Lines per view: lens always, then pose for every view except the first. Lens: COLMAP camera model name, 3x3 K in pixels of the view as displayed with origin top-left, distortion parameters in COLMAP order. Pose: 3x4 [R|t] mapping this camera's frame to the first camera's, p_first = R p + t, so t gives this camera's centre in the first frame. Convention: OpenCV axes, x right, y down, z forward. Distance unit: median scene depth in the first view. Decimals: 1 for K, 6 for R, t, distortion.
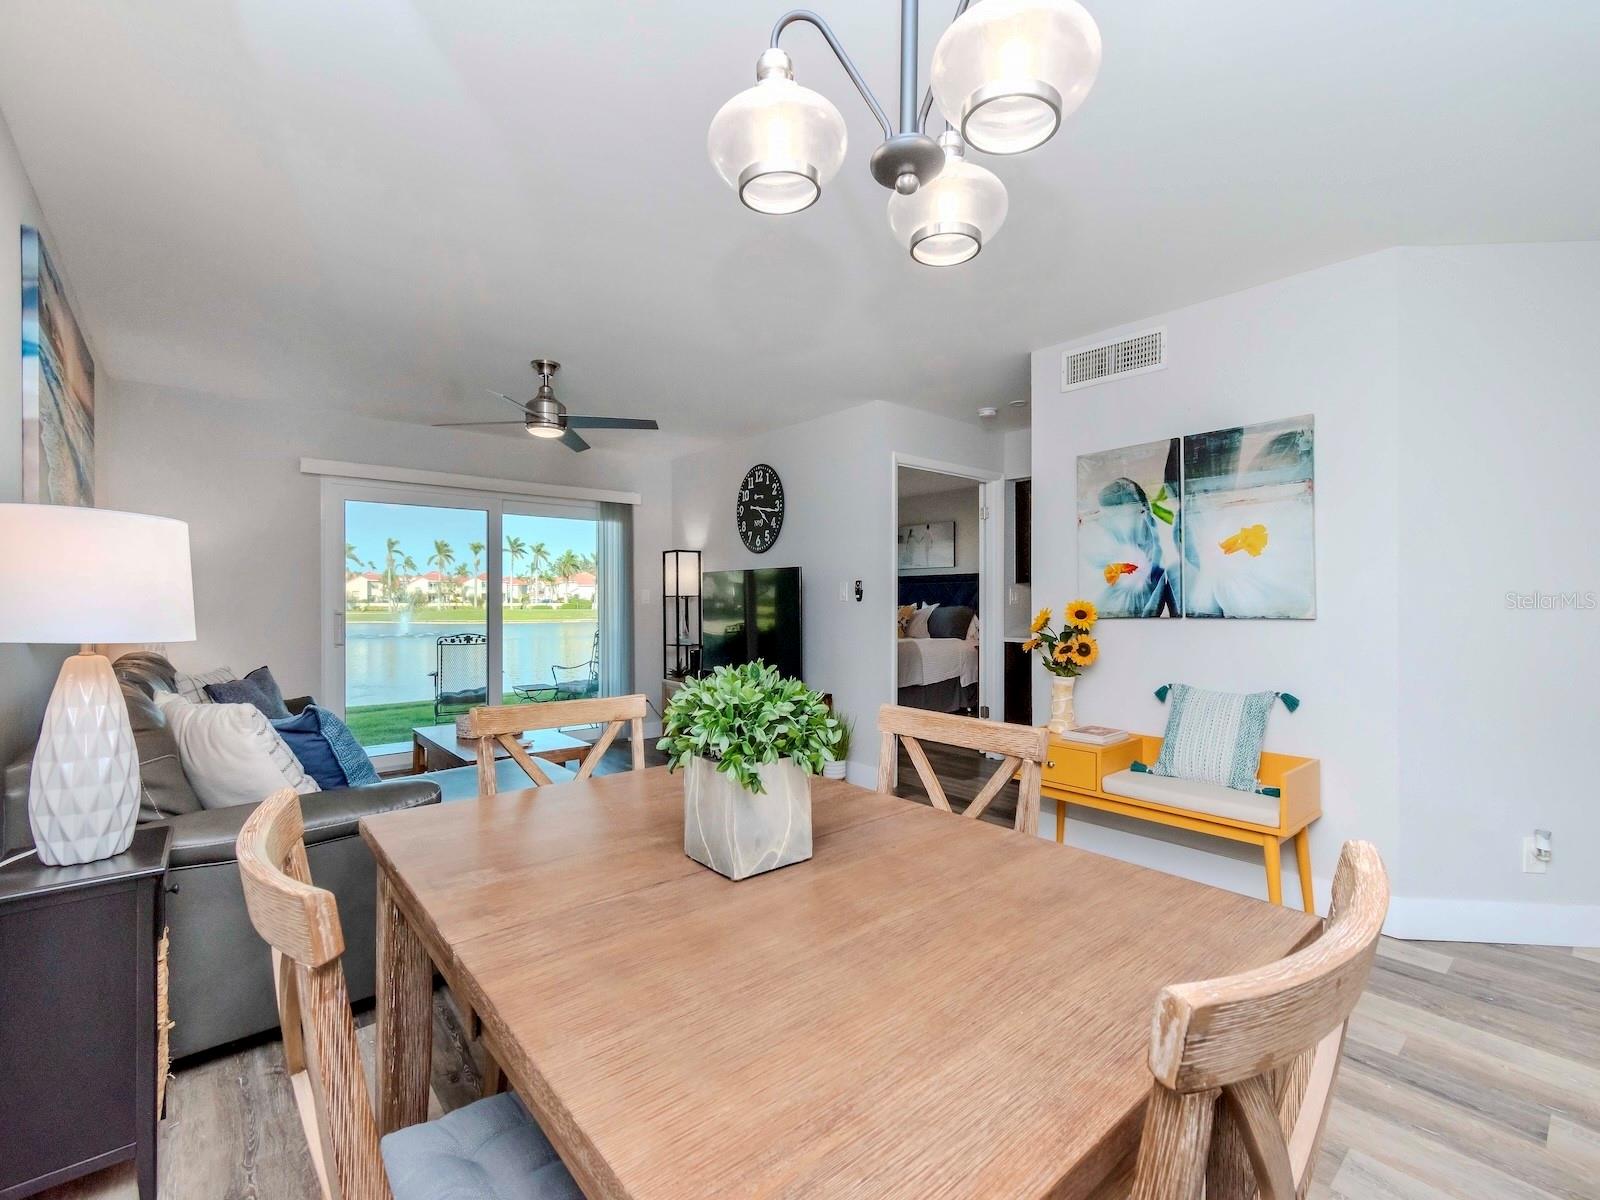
lens RADIAL K [[721.1, 0, 811.0], [0, 721.1, 599.8], [0, 0, 1]] dist [-0.001633, 0.000817]
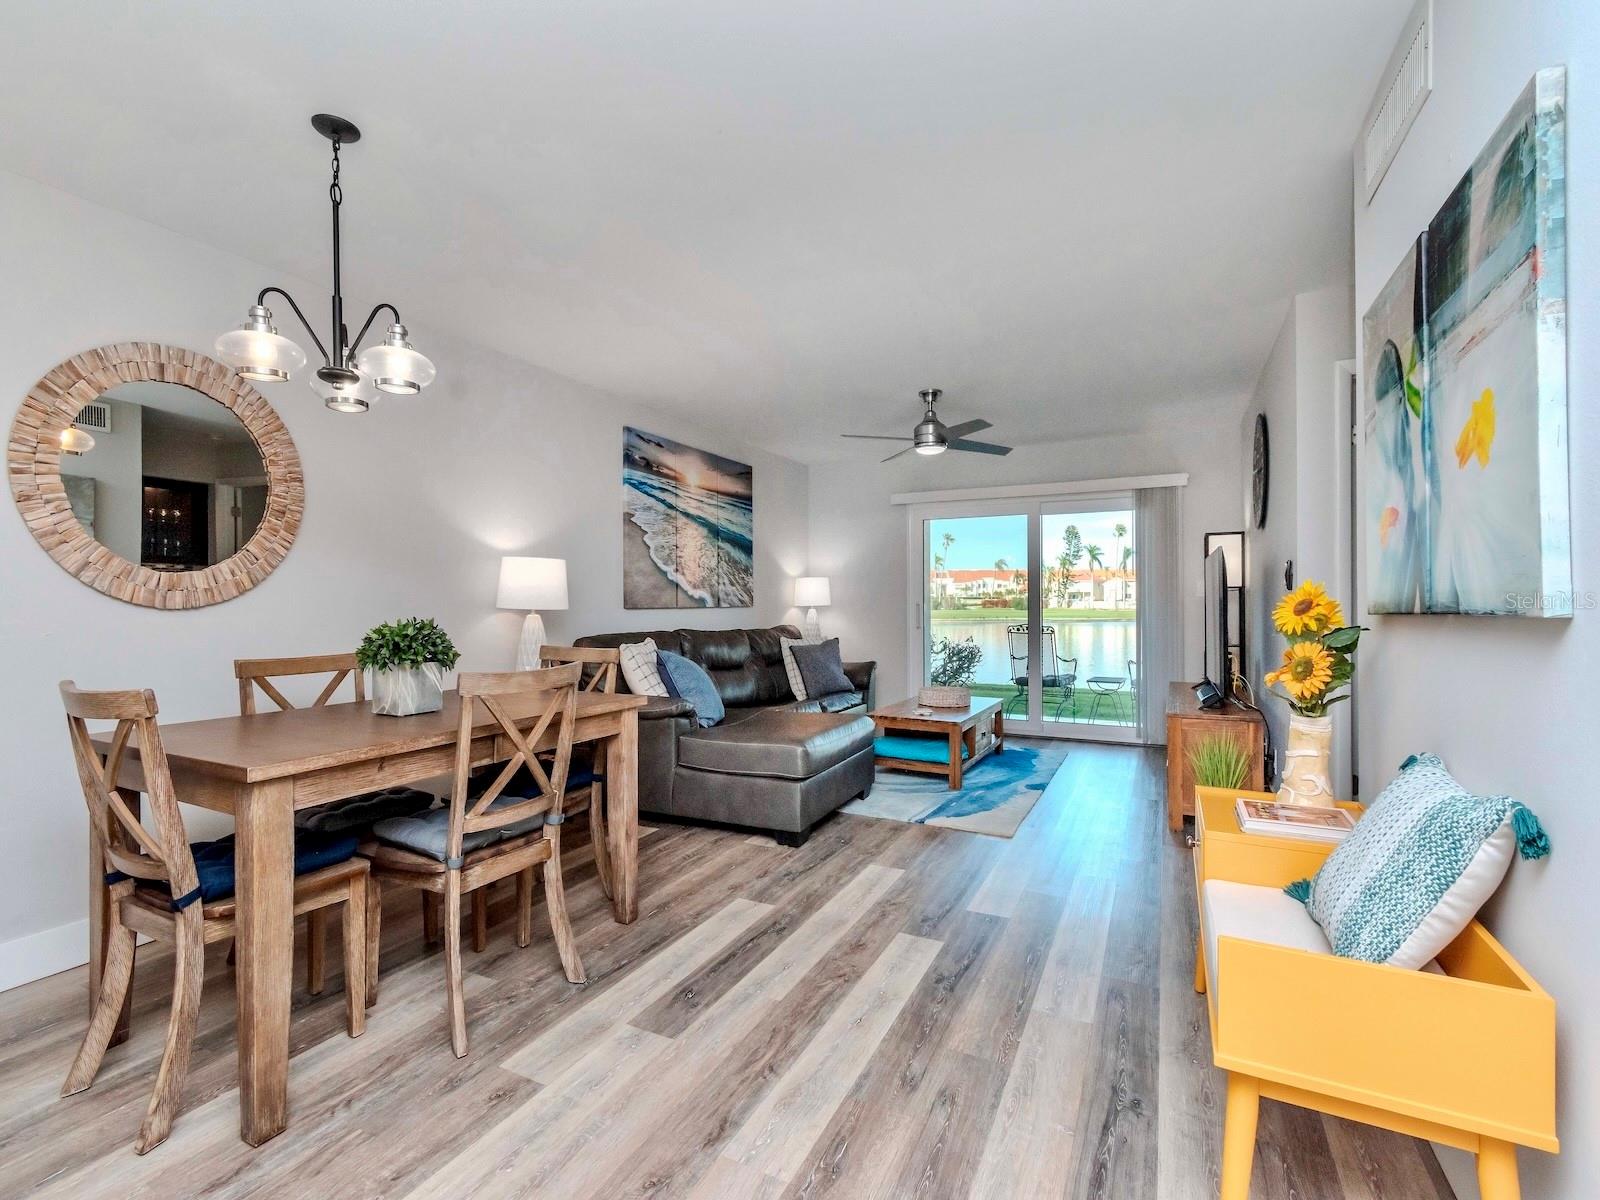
lens RADIAL K [[721.1, 0, 797.0], [0, 721.1, 600.5], [0, 0, 1]] dist [-0.001633, 0.000817]
pose [[0.379002, 0.002103, -0.925393, 0.456109], [0.001969, 0.999993, 0.003078, 0.006801], [0.925394, -0.002989, 0.378995, 0.247473]]
